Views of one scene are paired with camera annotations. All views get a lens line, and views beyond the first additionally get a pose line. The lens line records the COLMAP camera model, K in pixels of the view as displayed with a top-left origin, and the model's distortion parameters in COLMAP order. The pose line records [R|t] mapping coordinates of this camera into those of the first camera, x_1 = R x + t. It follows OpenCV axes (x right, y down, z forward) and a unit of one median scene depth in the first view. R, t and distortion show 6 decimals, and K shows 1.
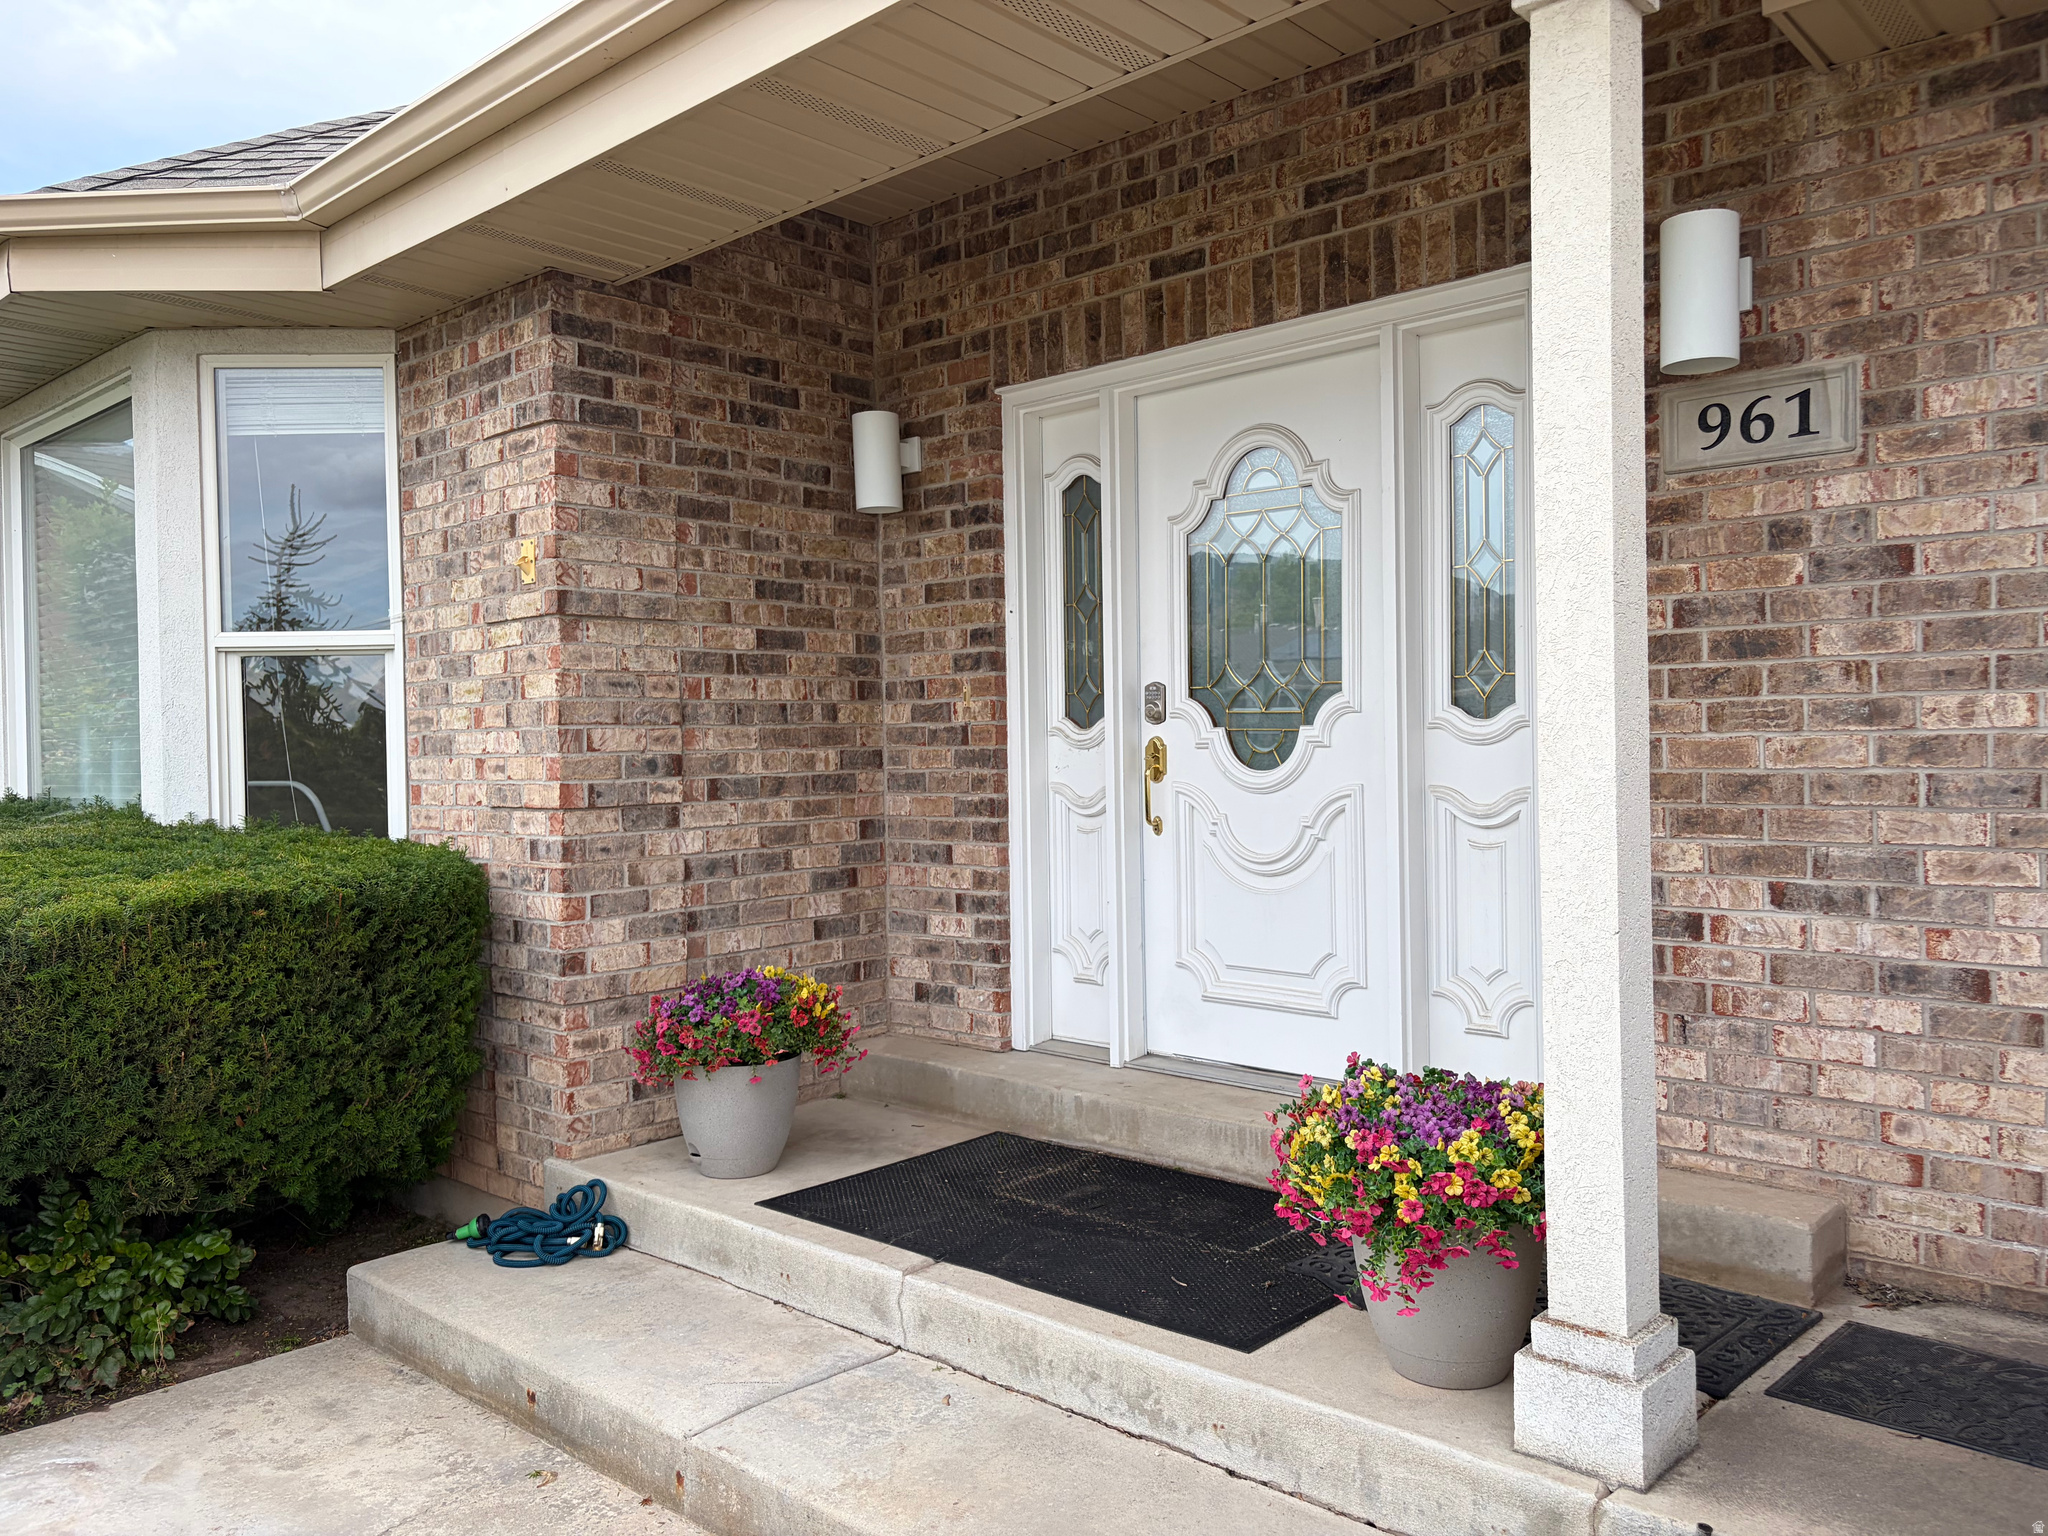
lens RADIAL K [[1513.9, 0, 1024.0], [0, 1513.9, 768.0], [0, 0, 1]] dist [0.001576, 0.007660]
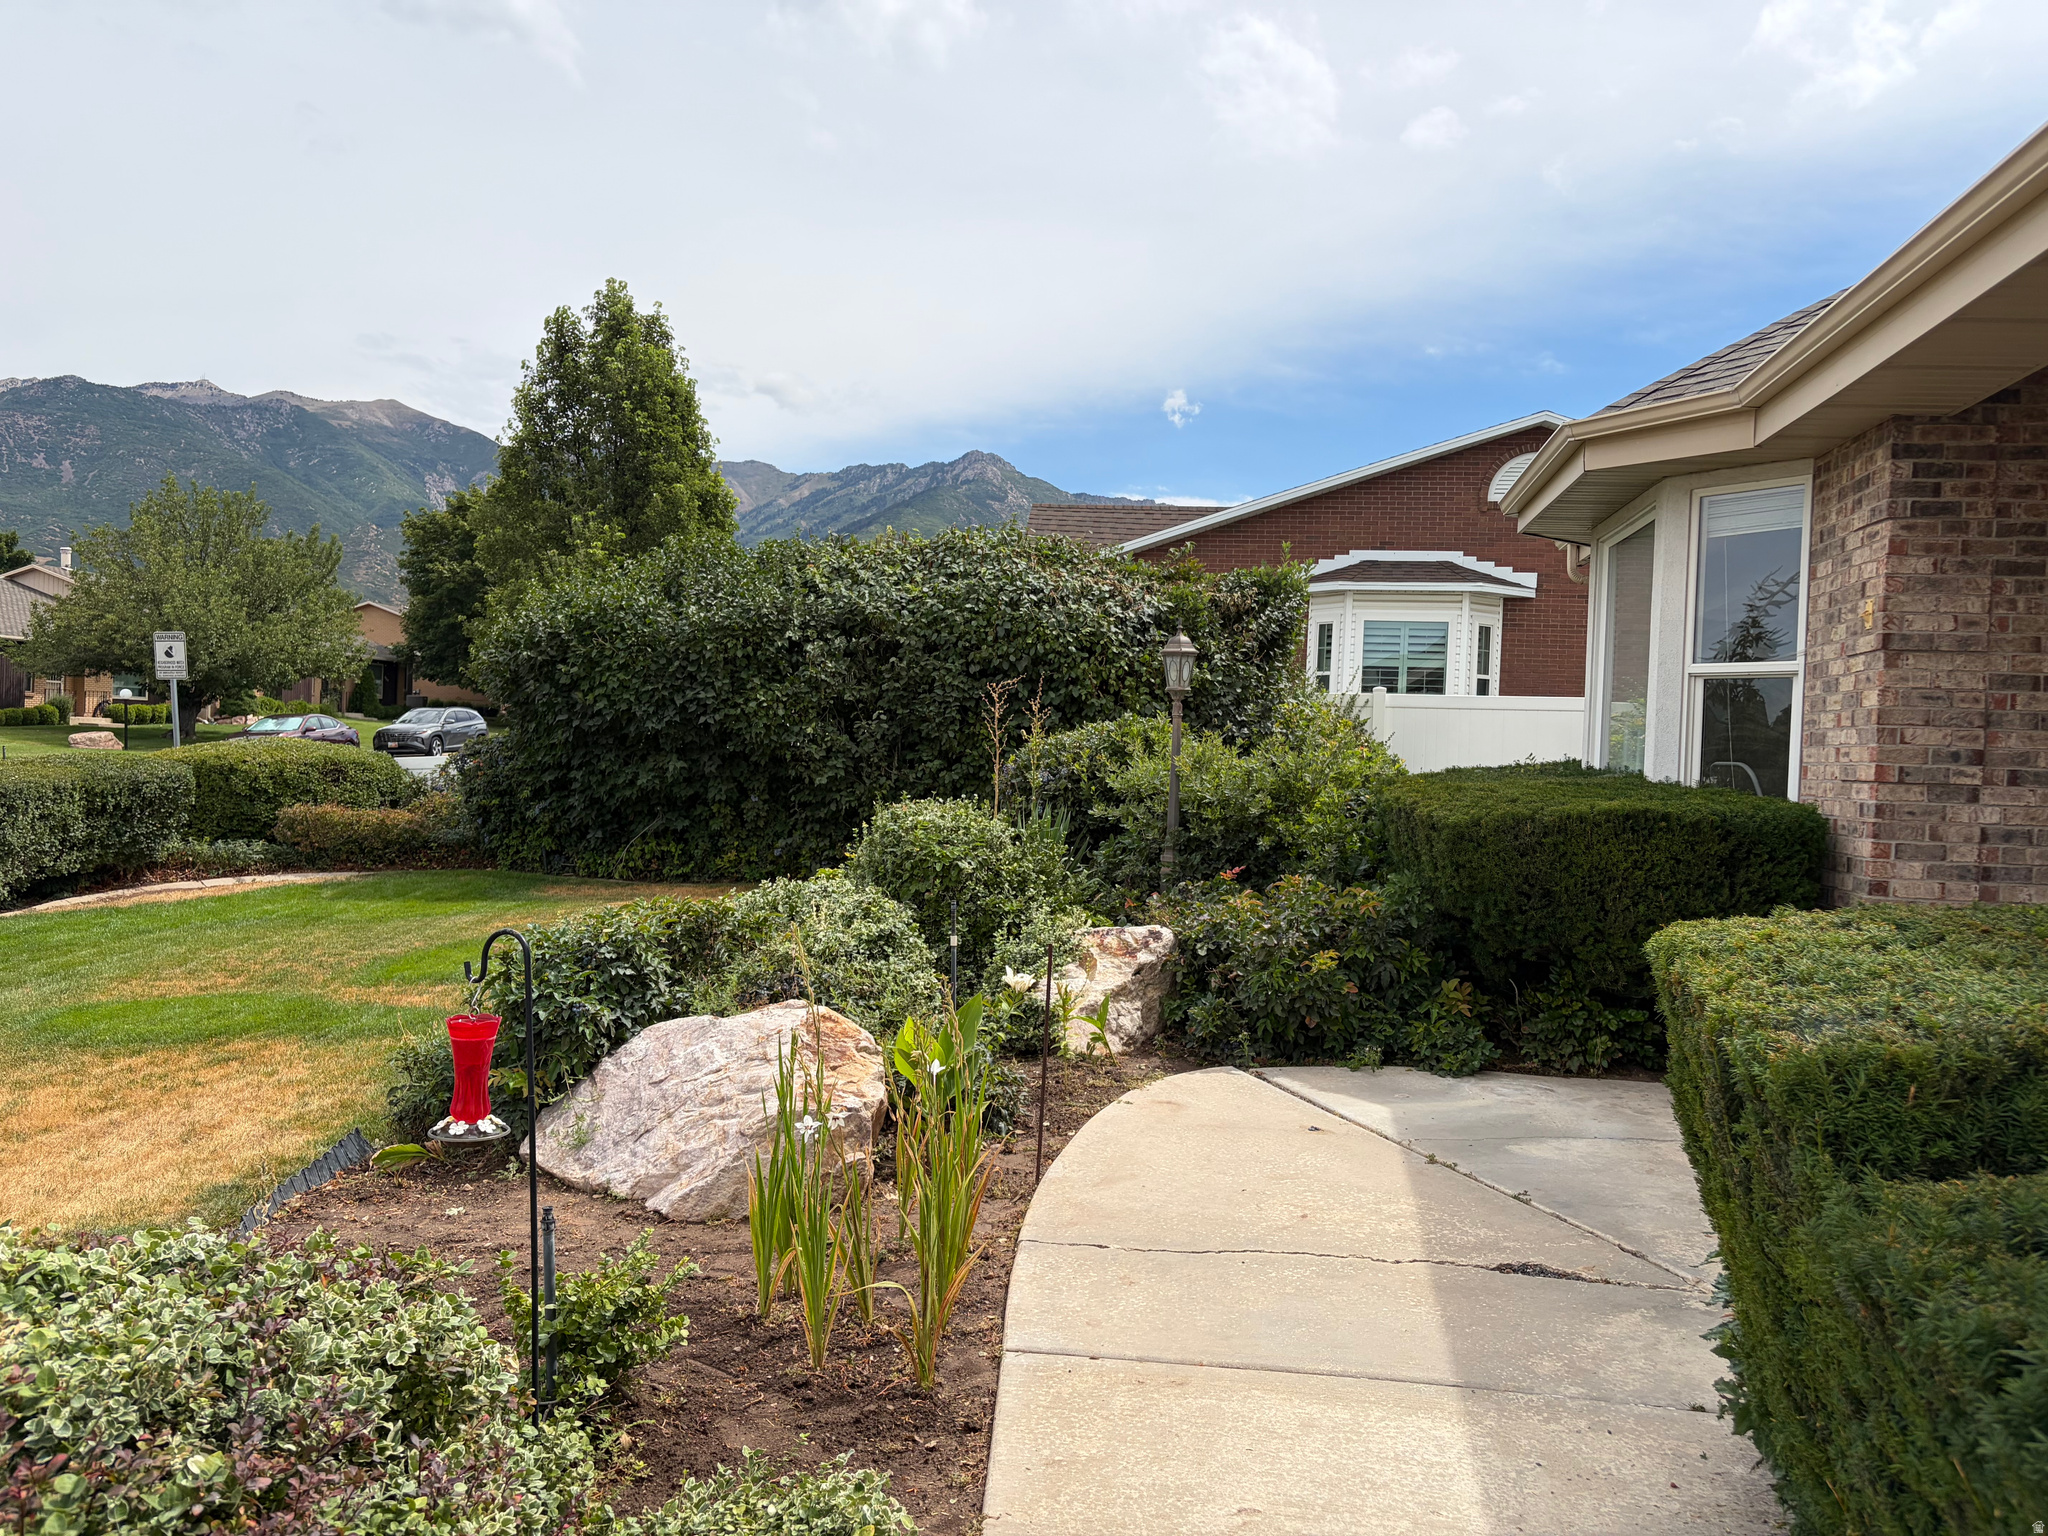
lens RADIAL K [[1544.7, 0, 1025.6], [0, 1544.7, 773.7], [0, 0, 1]] dist [0.066520, -0.084559]
pose [[0.543014, 0.050059, -0.838230, 0.499494], [-0.061794, 0.997897, 0.019563, 0.039069], [0.837447, 0.041174, 0.544965, -0.501342]]
